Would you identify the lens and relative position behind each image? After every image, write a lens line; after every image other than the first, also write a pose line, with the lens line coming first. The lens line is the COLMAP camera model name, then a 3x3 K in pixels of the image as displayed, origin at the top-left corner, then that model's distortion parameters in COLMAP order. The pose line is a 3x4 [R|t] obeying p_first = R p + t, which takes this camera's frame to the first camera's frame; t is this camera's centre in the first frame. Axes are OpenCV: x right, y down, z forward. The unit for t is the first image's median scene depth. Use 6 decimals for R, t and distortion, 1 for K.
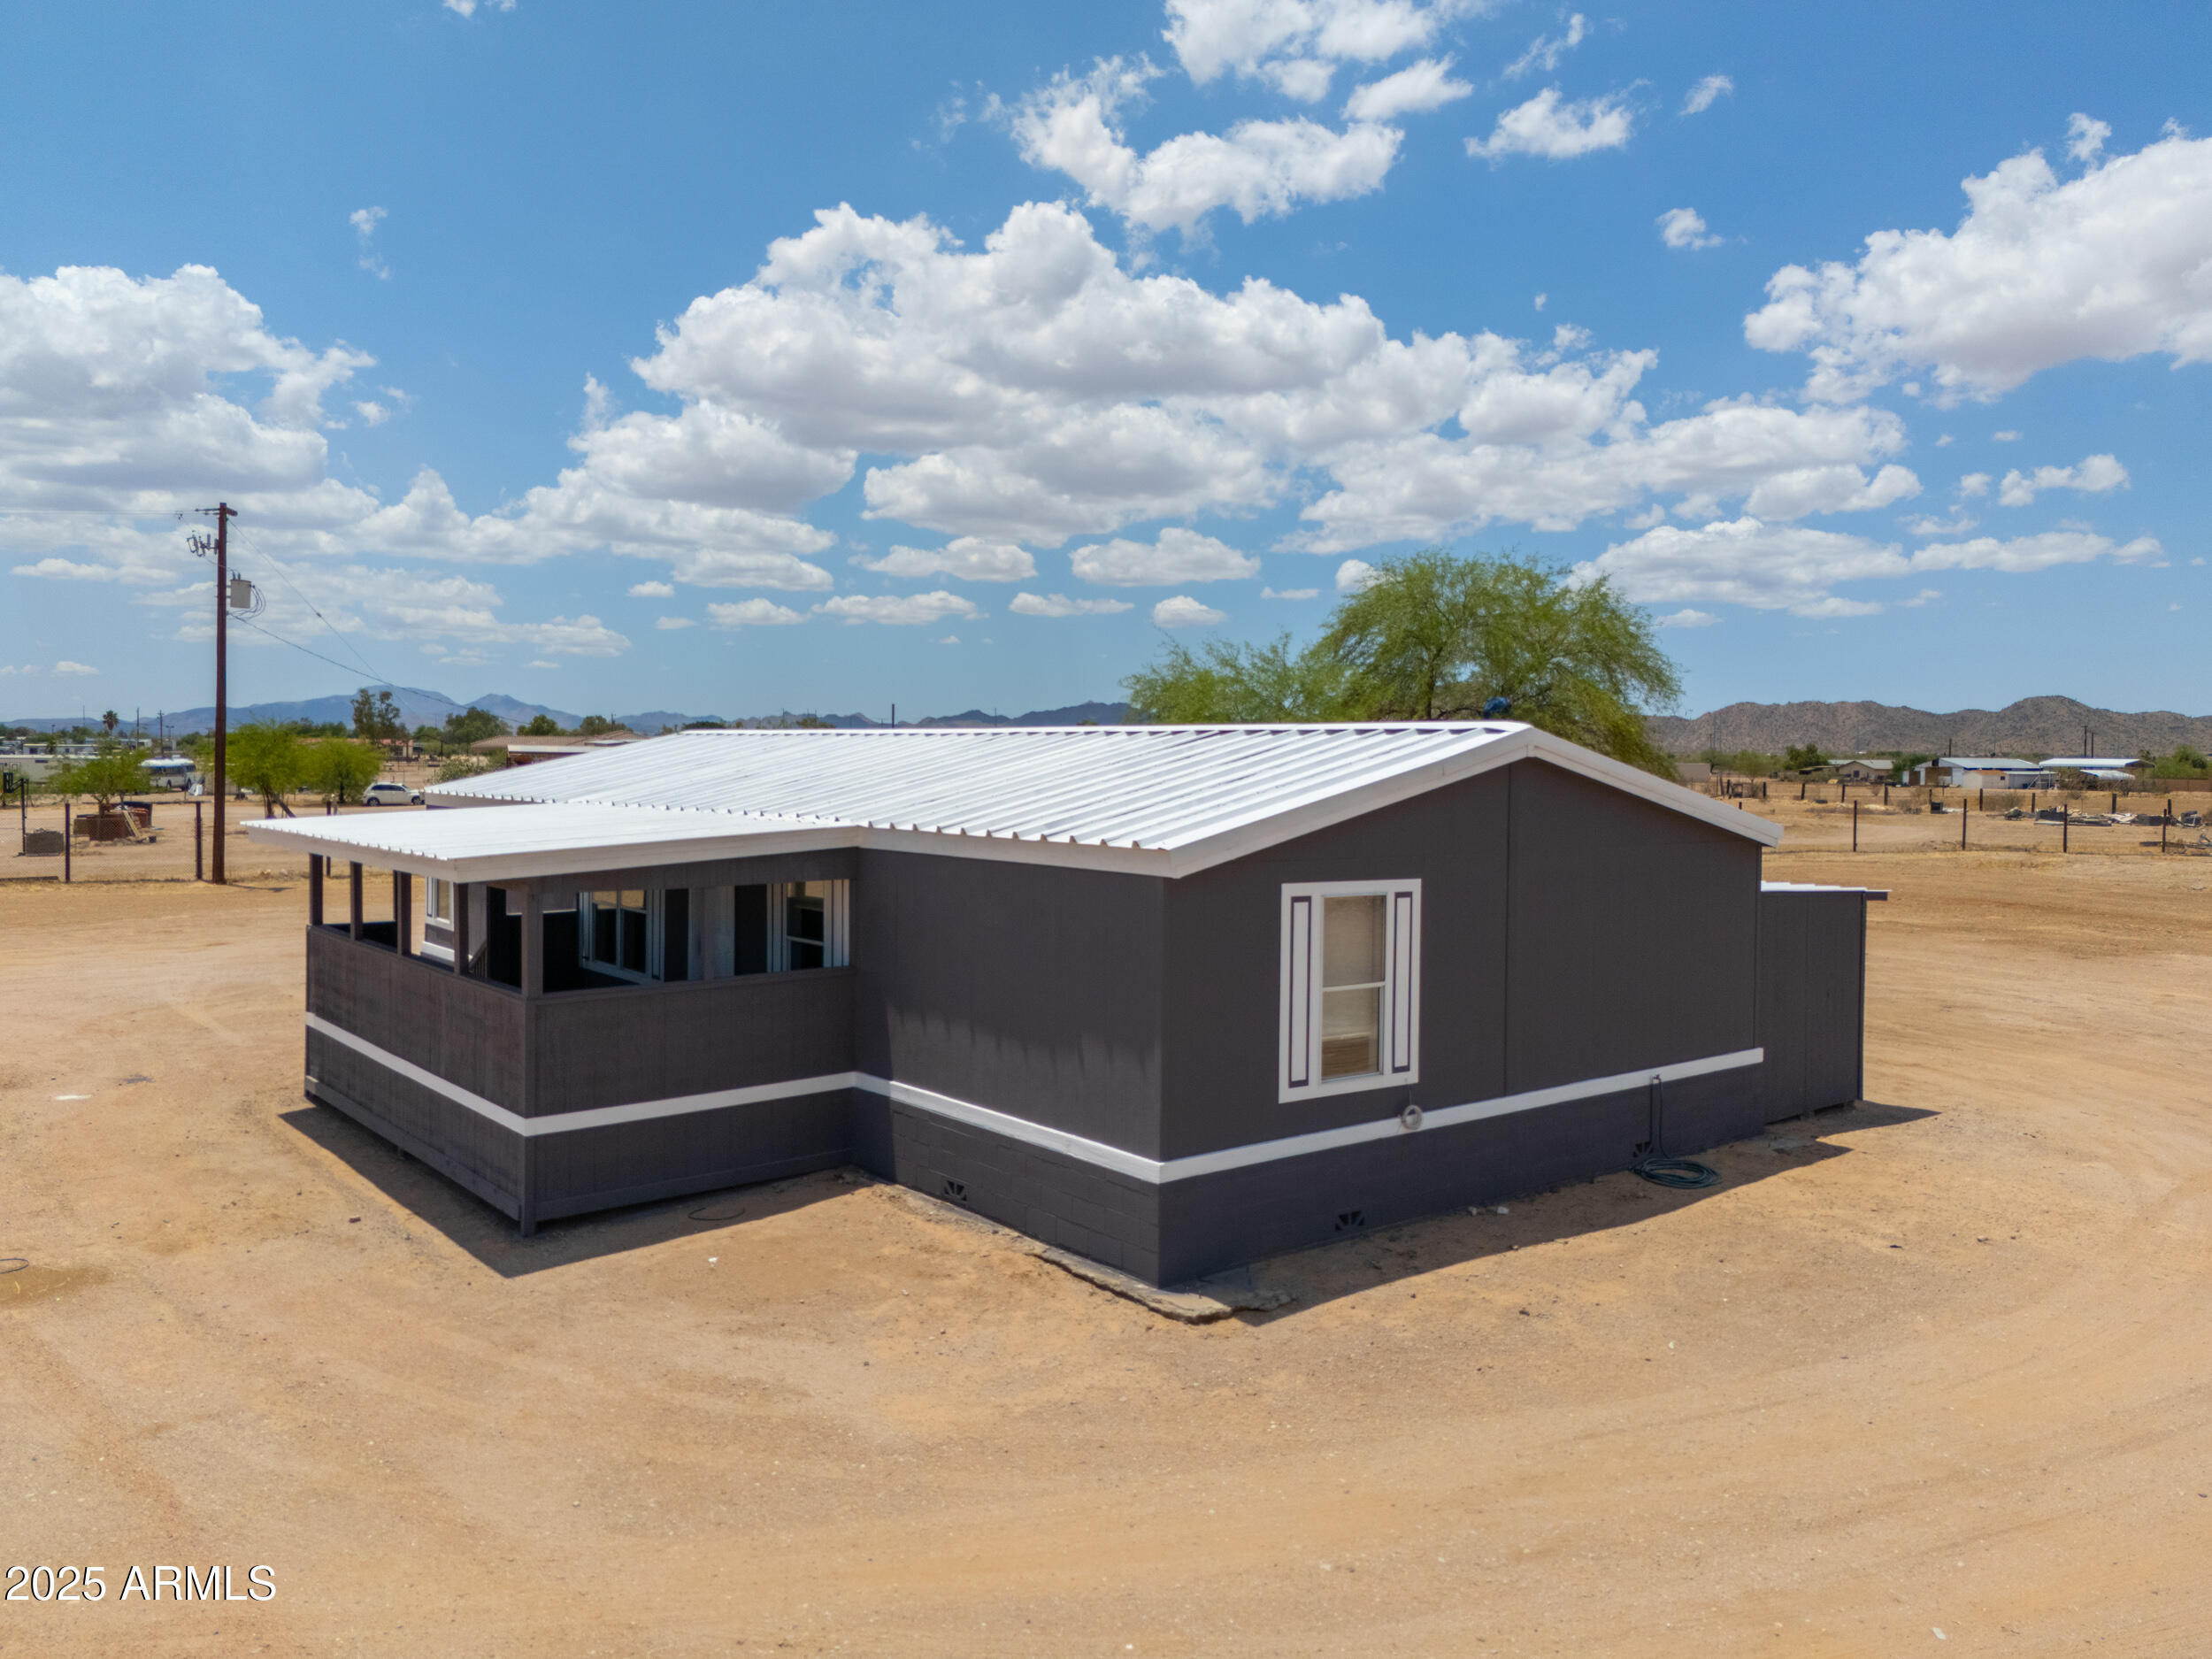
lens RADIAL K [[1586.5, 0, 1060.4], [0, 1586.5, 818.8], [0, 0, 1]] dist [0.043327, -0.038769]
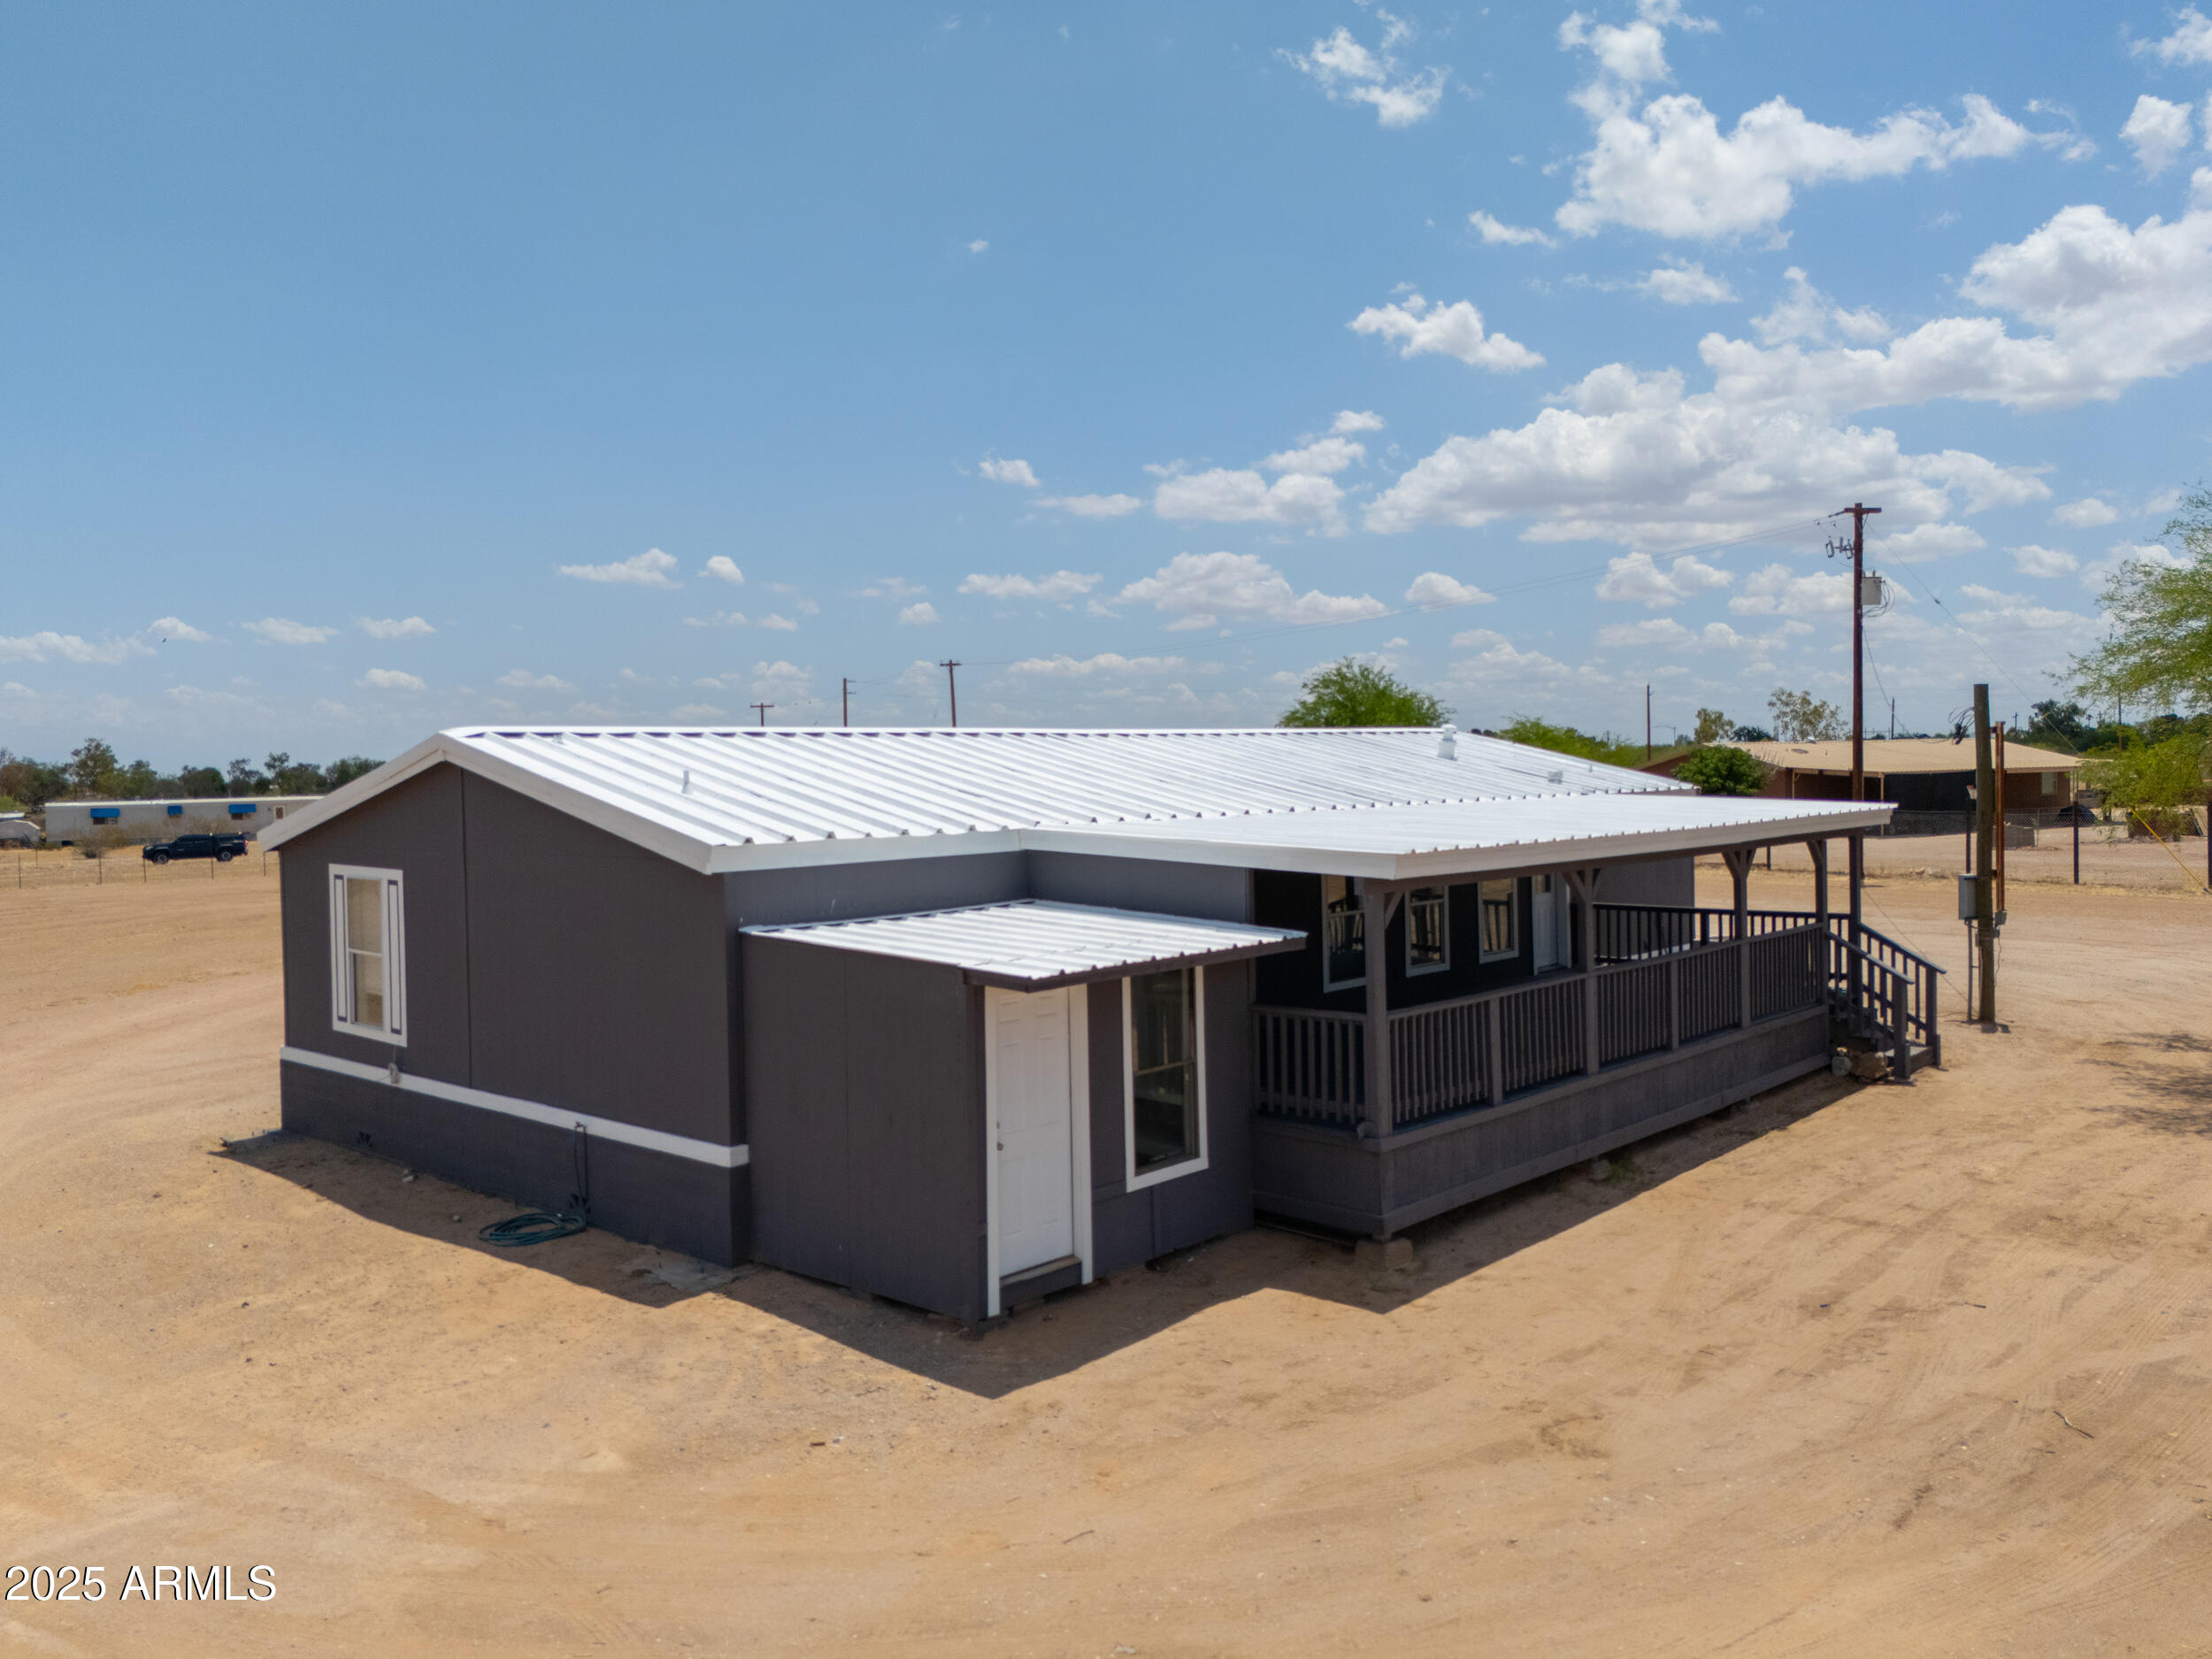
lens RADIAL K [[1586.5, 0, 1060.4], [0, 1586.5, 818.8], [0, 0, 1]] dist [0.043327, -0.038769]
pose [[0.184274, 0.015060, -0.982760, 1.443765], [-0.013087, 0.999832, 0.012867, -0.020009], [0.982788, 0.010490, 0.184440, 1.252150]]
